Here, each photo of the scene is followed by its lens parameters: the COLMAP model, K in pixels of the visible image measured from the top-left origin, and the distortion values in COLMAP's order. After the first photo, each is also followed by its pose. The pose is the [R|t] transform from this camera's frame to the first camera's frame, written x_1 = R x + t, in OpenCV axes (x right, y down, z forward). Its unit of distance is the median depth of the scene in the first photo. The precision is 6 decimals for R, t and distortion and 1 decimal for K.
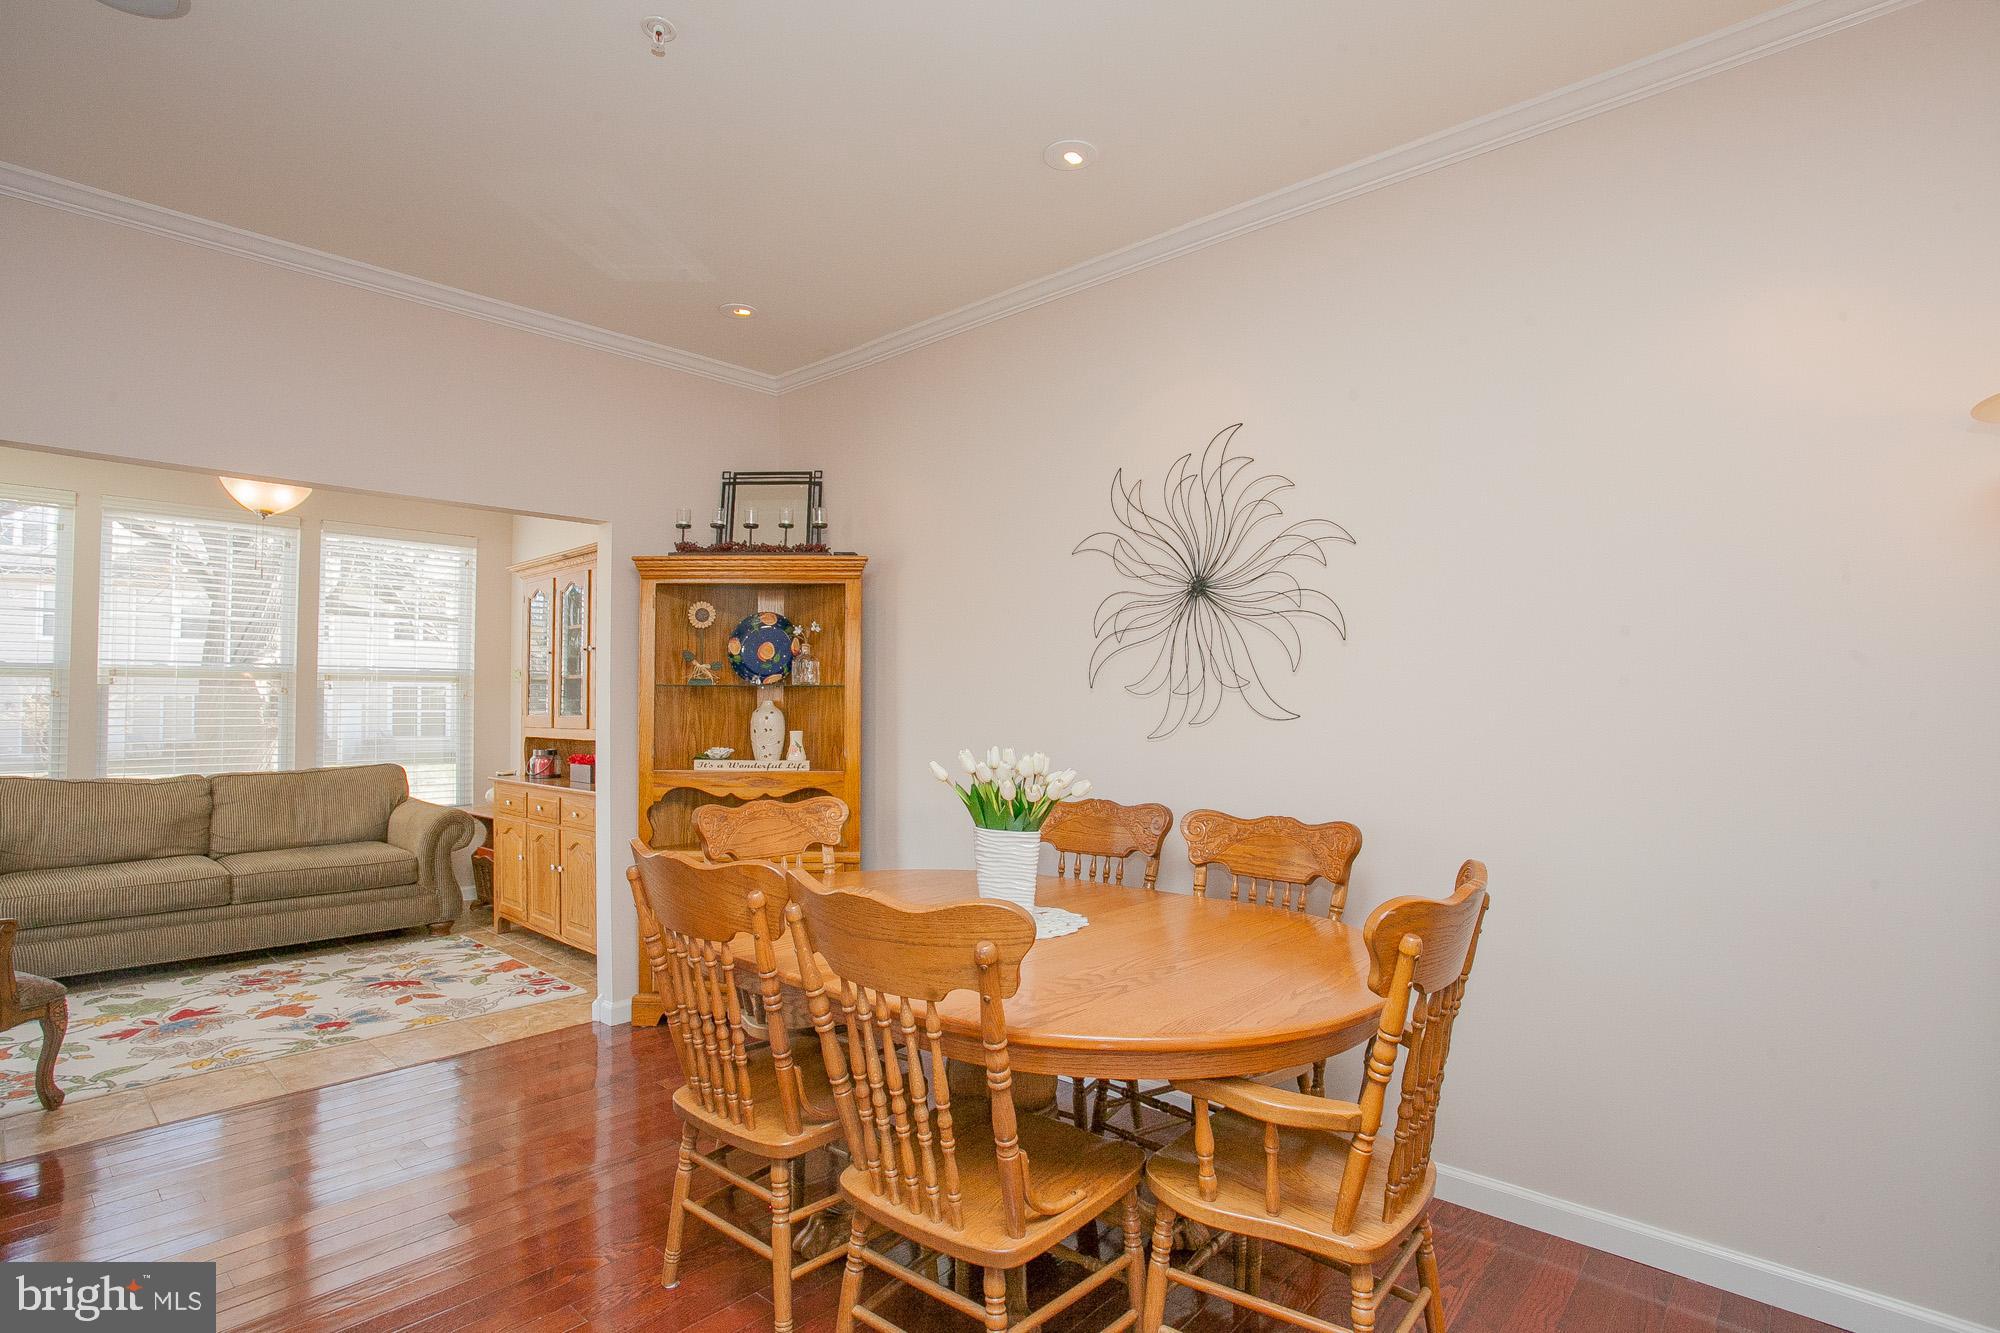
lens RADIAL K [[1008.8, 0, 991.5], [0, 1008.8, 667.5], [0, 0, 1]] dist [-0.080981, 0.037863]
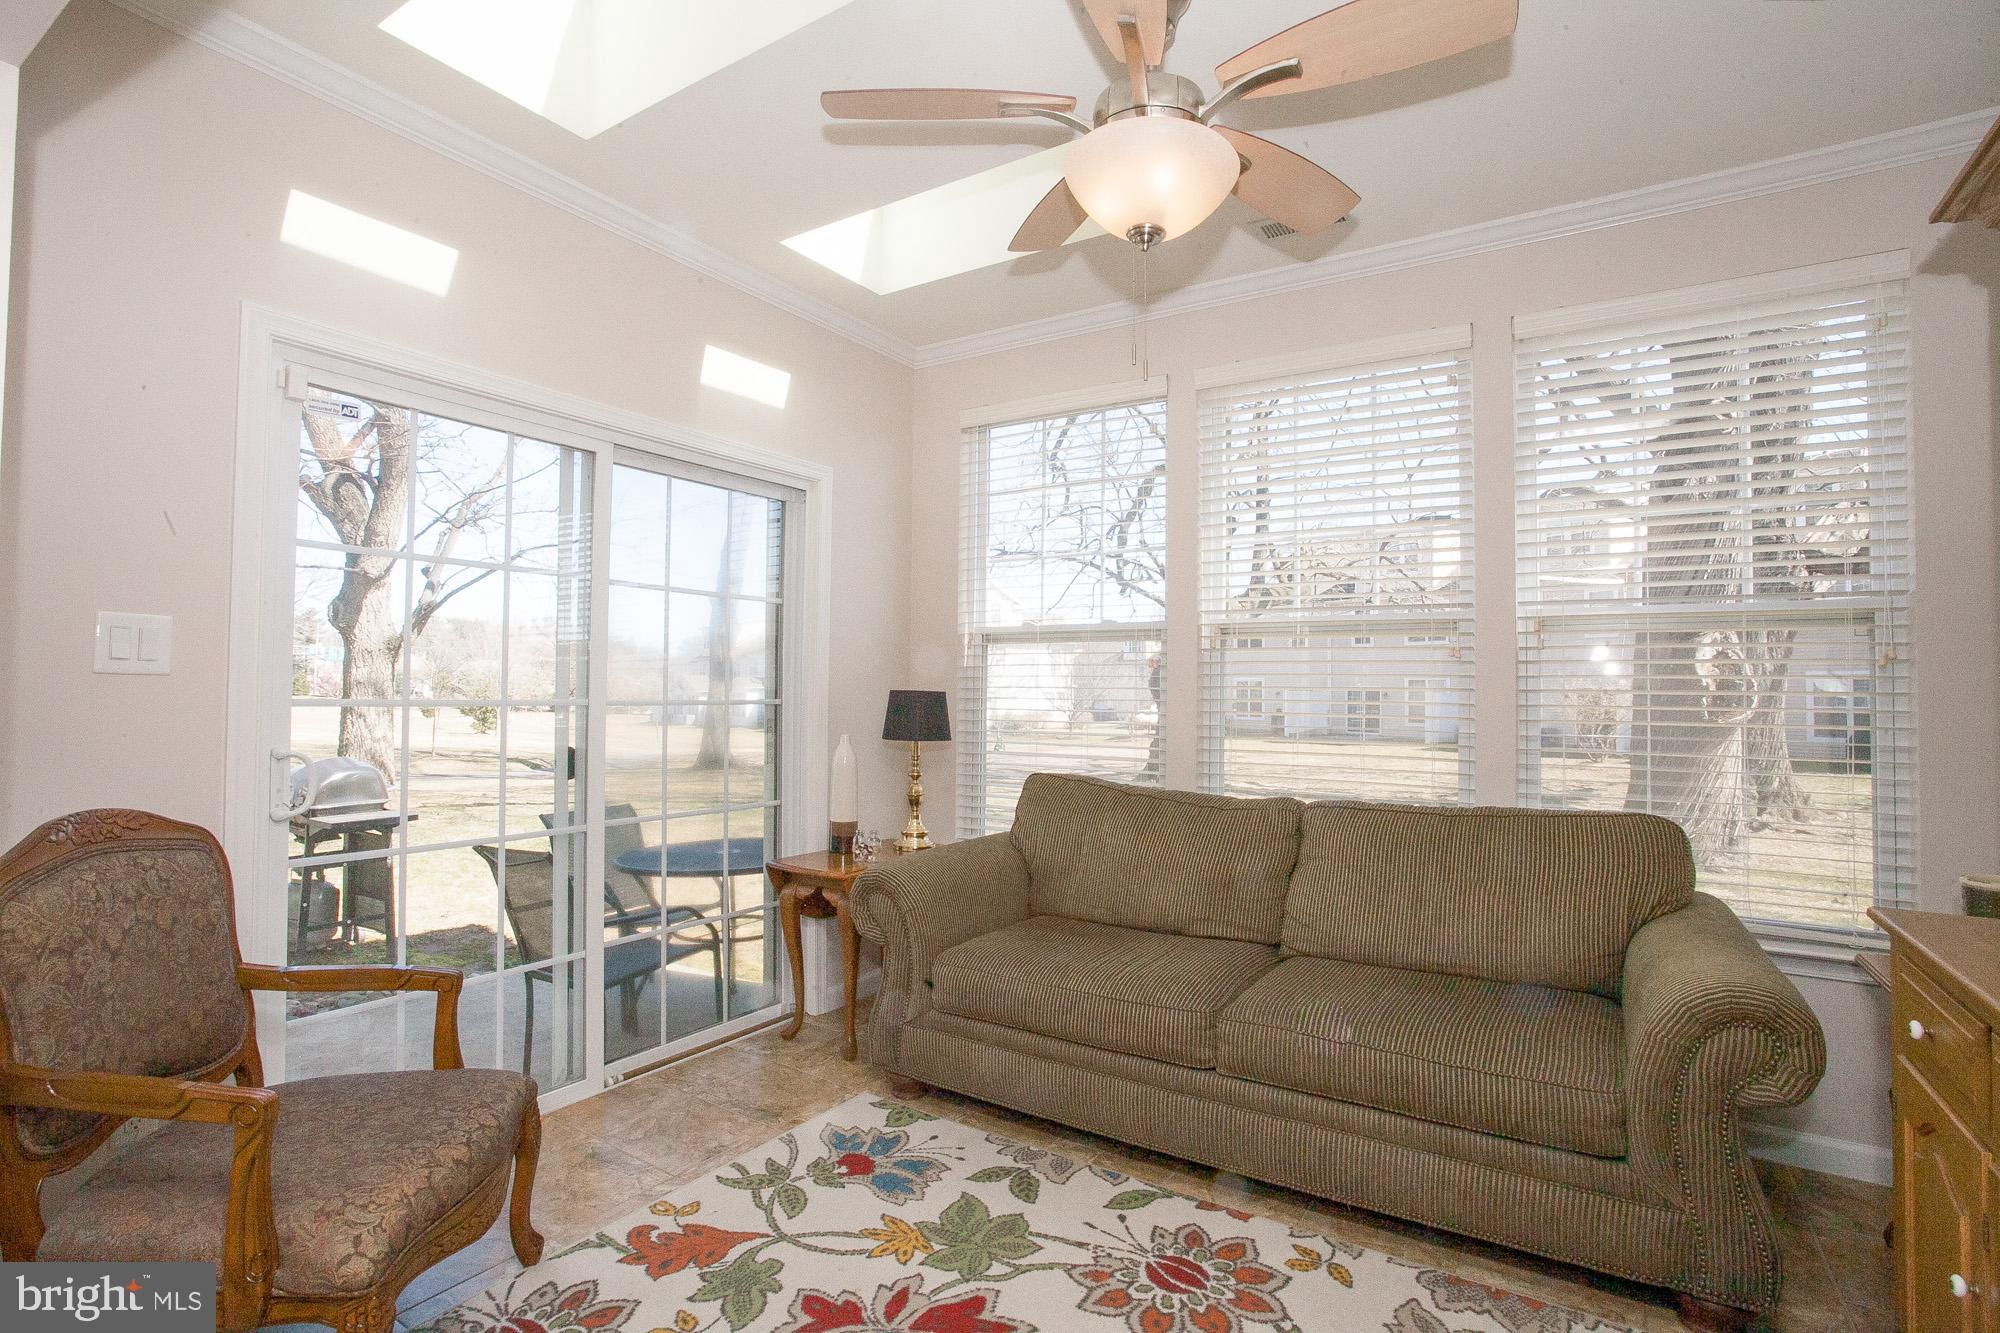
lens RADIAL K [[988.2, 0, 1000.0], [0, 988.2, 666.5], [0, 0, 1]] dist [-0.078984, 0.036173]
pose [[0.168541, -0.023318, -0.985419, -0.273279], [0.022916, 0.999543, -0.019733, 0.038596], [0.985428, -0.019256, 0.168998, 0.725578]]
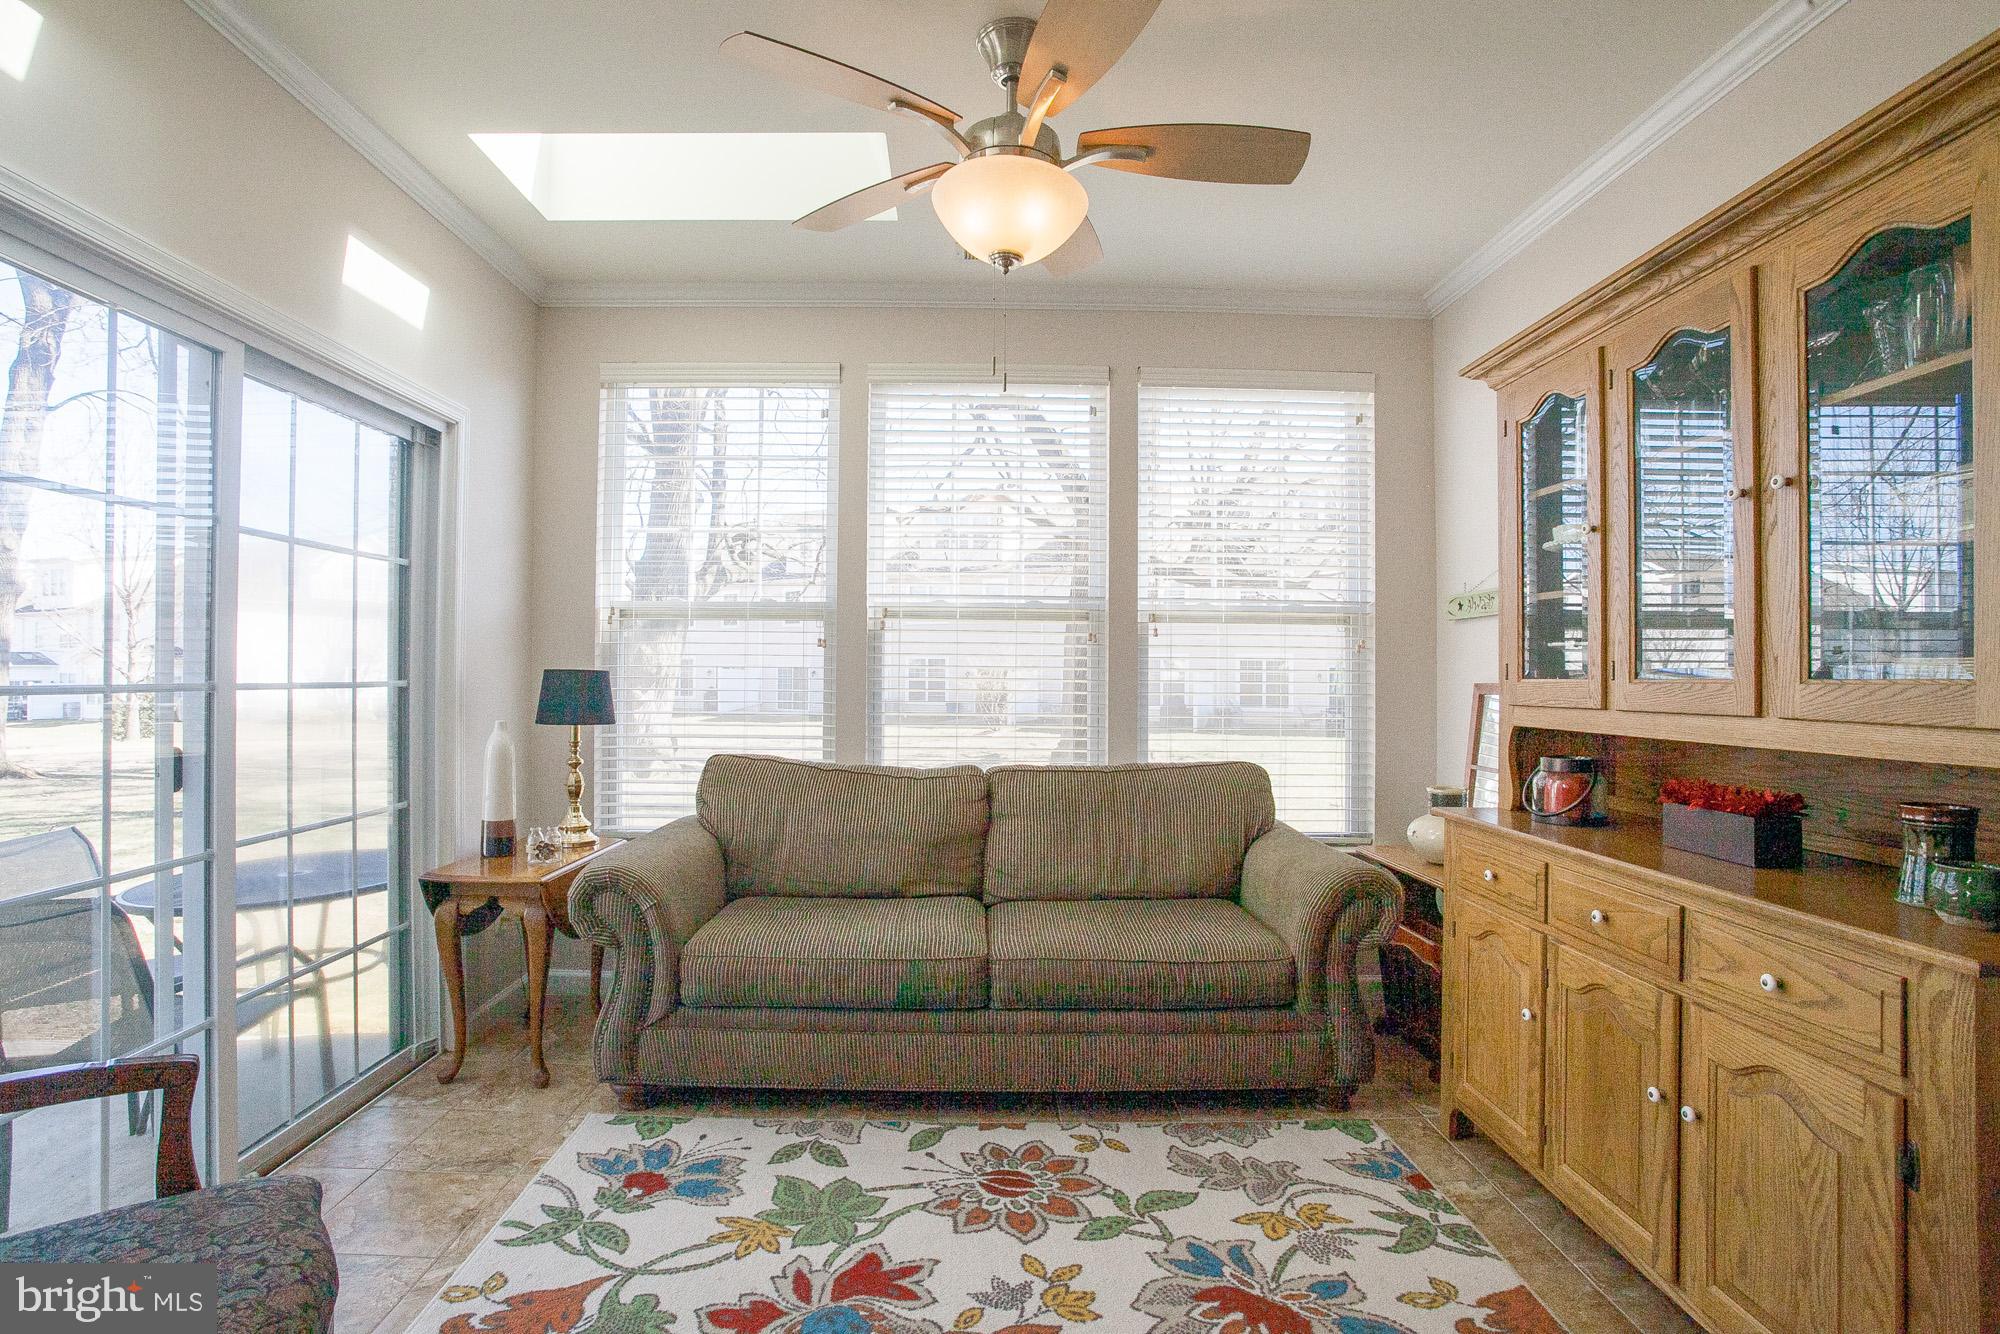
lens RADIAL K [[1008.8, 0, 991.5], [0, 1008.8, 668.0], [0, 0, 1]] dist [-0.080981, 0.037863]
pose [[0.704823, 0.001928, -0.709380, -0.332455], [0.016234, 0.999691, 0.018846, 0.032162], [0.709197, -0.024799, 0.704574, 0.535034]]
